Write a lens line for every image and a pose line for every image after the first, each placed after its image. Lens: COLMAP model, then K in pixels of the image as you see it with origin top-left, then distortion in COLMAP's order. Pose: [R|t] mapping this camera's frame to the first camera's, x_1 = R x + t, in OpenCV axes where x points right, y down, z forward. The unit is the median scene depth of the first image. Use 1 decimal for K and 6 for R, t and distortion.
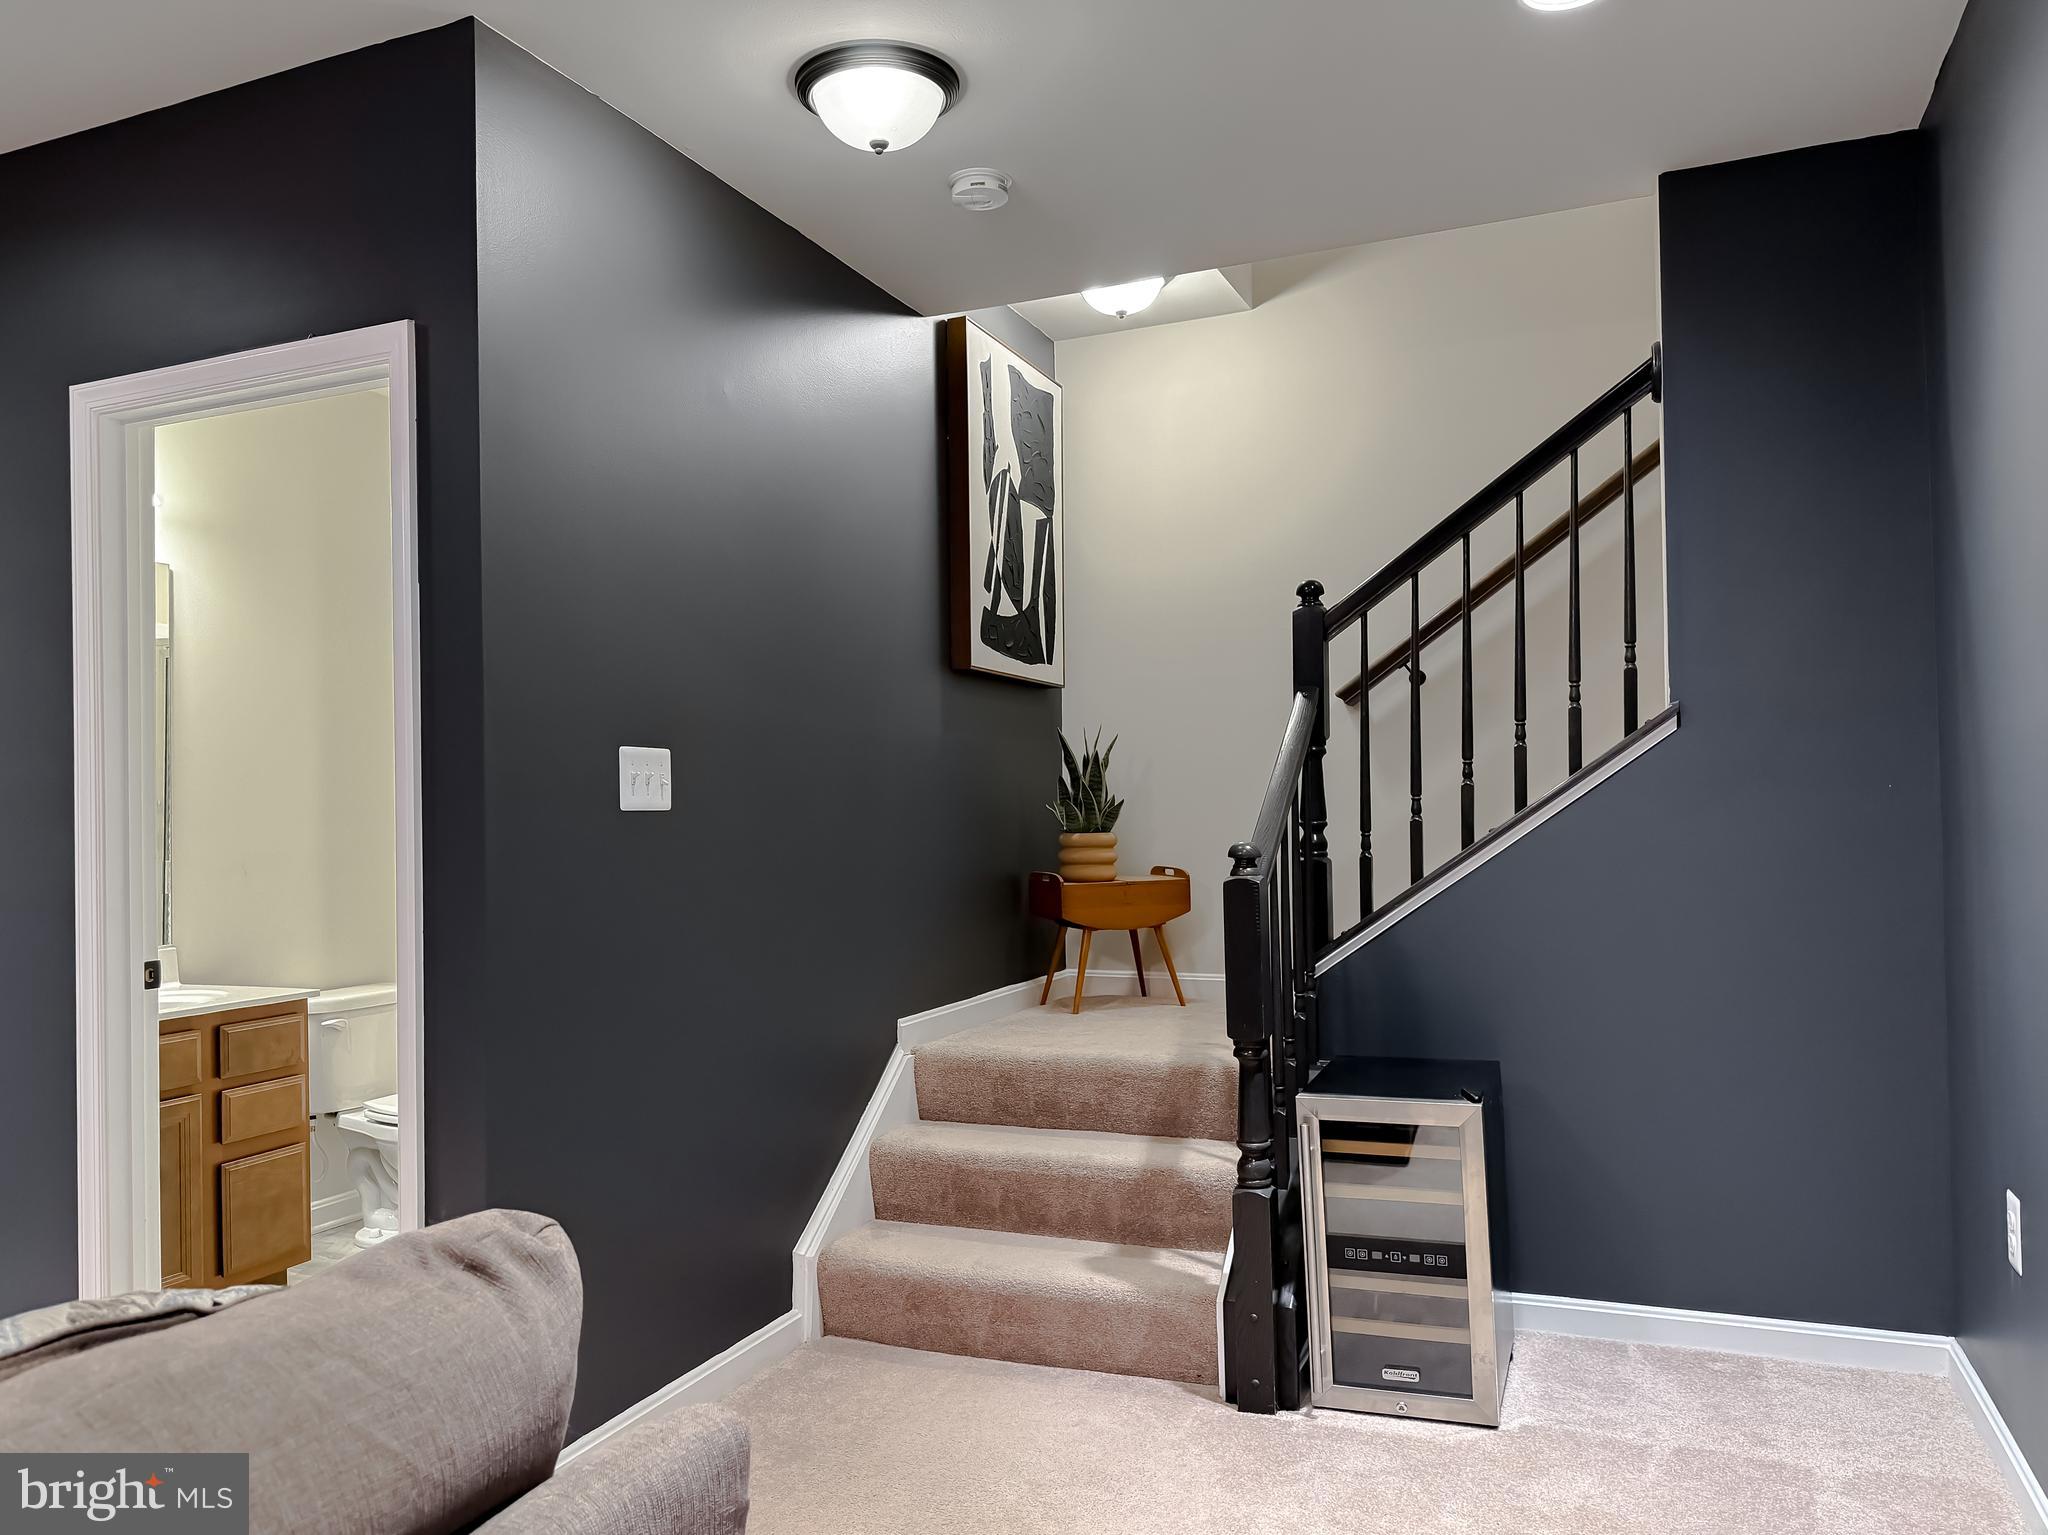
lens RADIAL K [[1471.9, 0, 999.0], [0, 1471.9, 778.8], [0, 0, 1]] dist [0.080057, -0.127394]
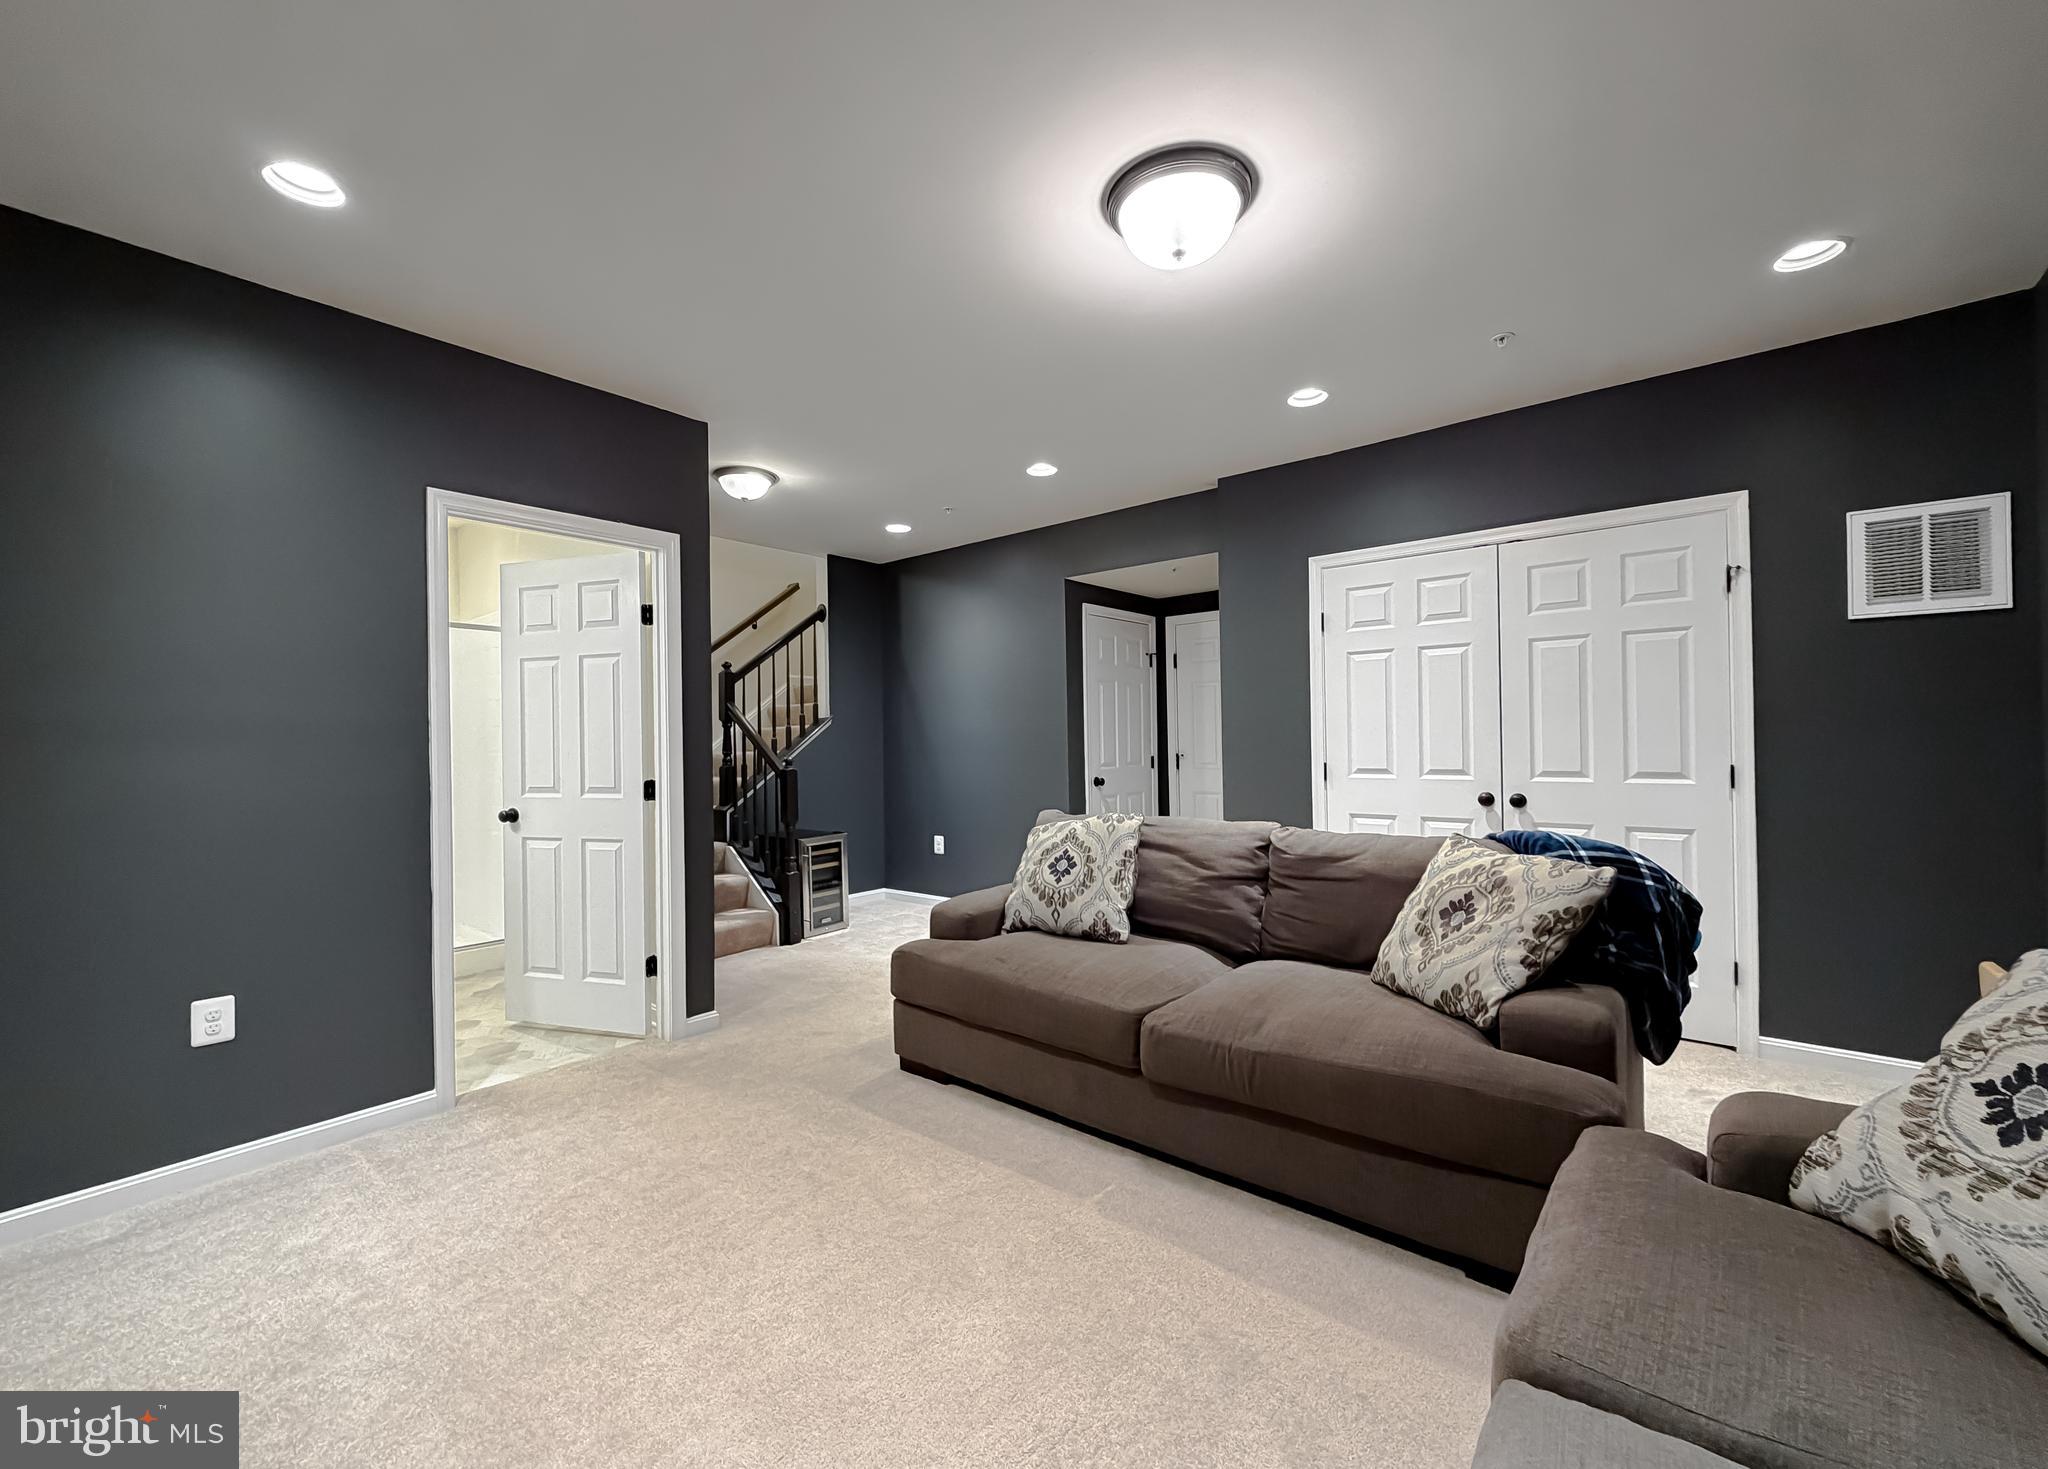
lens RADIAL K [[831.1, 0, 1001.6], [0, 831.1, 739.3], [0, 0, 1]] dist [0.000786, 0.000045]
pose [[0.300713, 0.016717, 0.953568, -1.114126], [-0.009012, 0.999852, -0.014687, 0.024647], [-0.953672, -0.004177, 0.300819, 0.079740]]
